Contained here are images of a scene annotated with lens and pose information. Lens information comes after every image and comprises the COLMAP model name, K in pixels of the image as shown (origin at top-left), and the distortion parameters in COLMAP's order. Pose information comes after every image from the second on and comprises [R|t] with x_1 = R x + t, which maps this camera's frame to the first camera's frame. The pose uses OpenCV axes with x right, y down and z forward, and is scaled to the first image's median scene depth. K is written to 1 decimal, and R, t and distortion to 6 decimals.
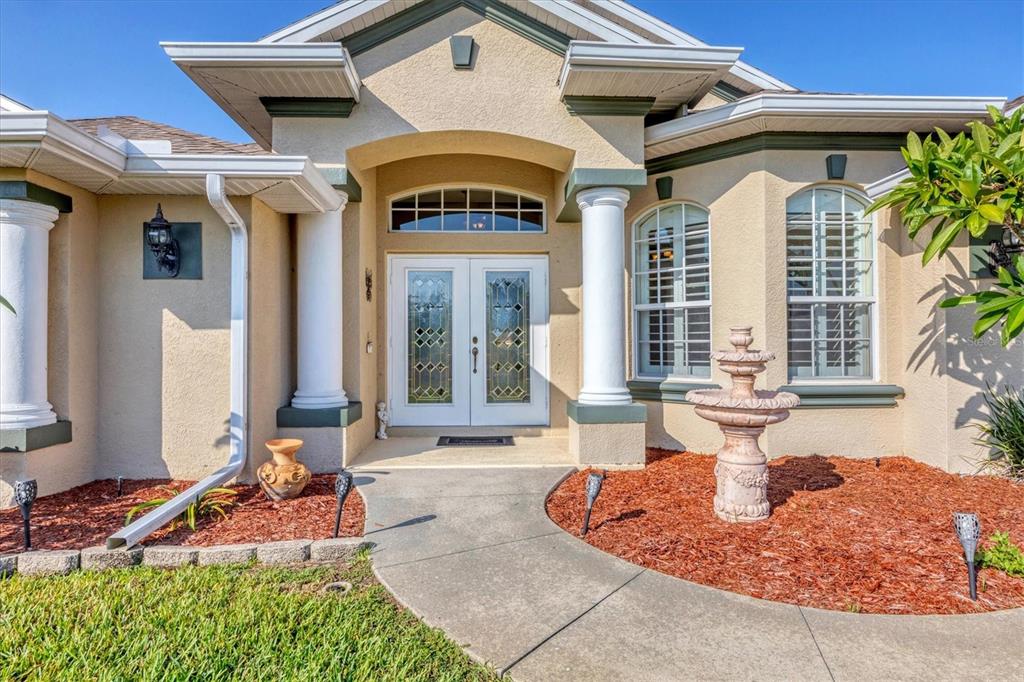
lens RADIAL K [[578.6, 0, 512.0], [0, 578.6, 341.0], [0, 0, 1]] dist [0.002653, 0.000221]
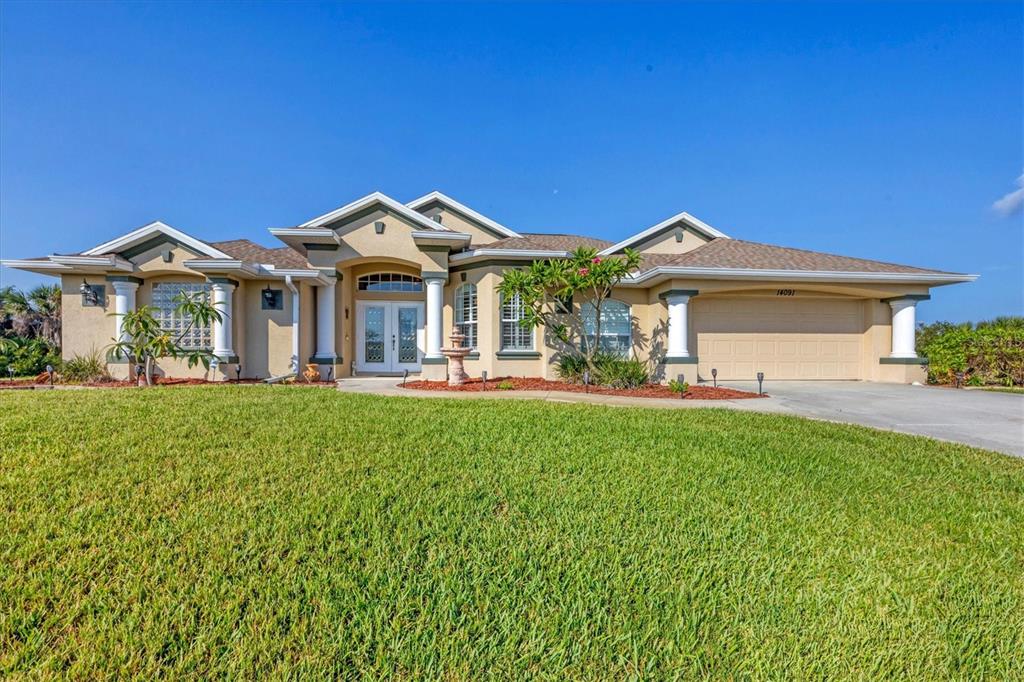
lens RADIAL K [[426.7, 0, 515.6], [0, 426.7, 365.5], [0, 0, 1]] dist [-0.003287, -0.000282]
pose [[0.997717, 0.005943, 0.067275, 0.416089], [-0.007188, 0.999807, 0.018266, 0.107299], [-0.067154, -0.018708, 0.997567, -1.038129]]
